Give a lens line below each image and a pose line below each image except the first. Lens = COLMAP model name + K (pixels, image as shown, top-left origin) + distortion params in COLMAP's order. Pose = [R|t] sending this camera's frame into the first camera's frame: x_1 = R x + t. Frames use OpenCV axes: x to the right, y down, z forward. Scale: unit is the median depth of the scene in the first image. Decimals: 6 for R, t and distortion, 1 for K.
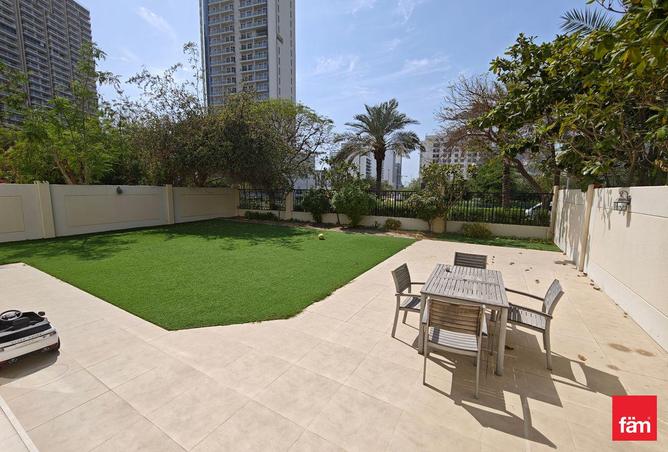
lens RADIAL K [[279.5, 0, 334.0], [0, 279.5, 226.0], [0, 0, 1]] dist [0.001225, 0.000136]
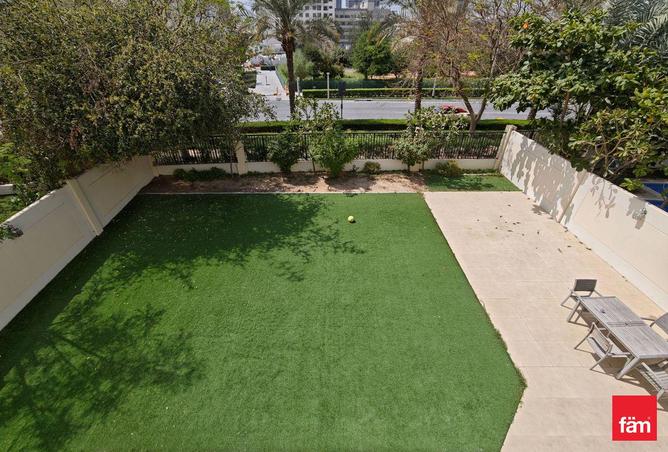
lens RADIAL K [[279.5, 0, 334.0], [0, 279.5, 226.0], [0, 0, 1]] dist [0.001225, 0.000136]
pose [[0.863136, -0.293172, 0.411152, -0.443213], [0.071997, 0.877337, 0.474442, -0.356796], [-0.499813, -0.379907, 0.778369, 0.245893]]
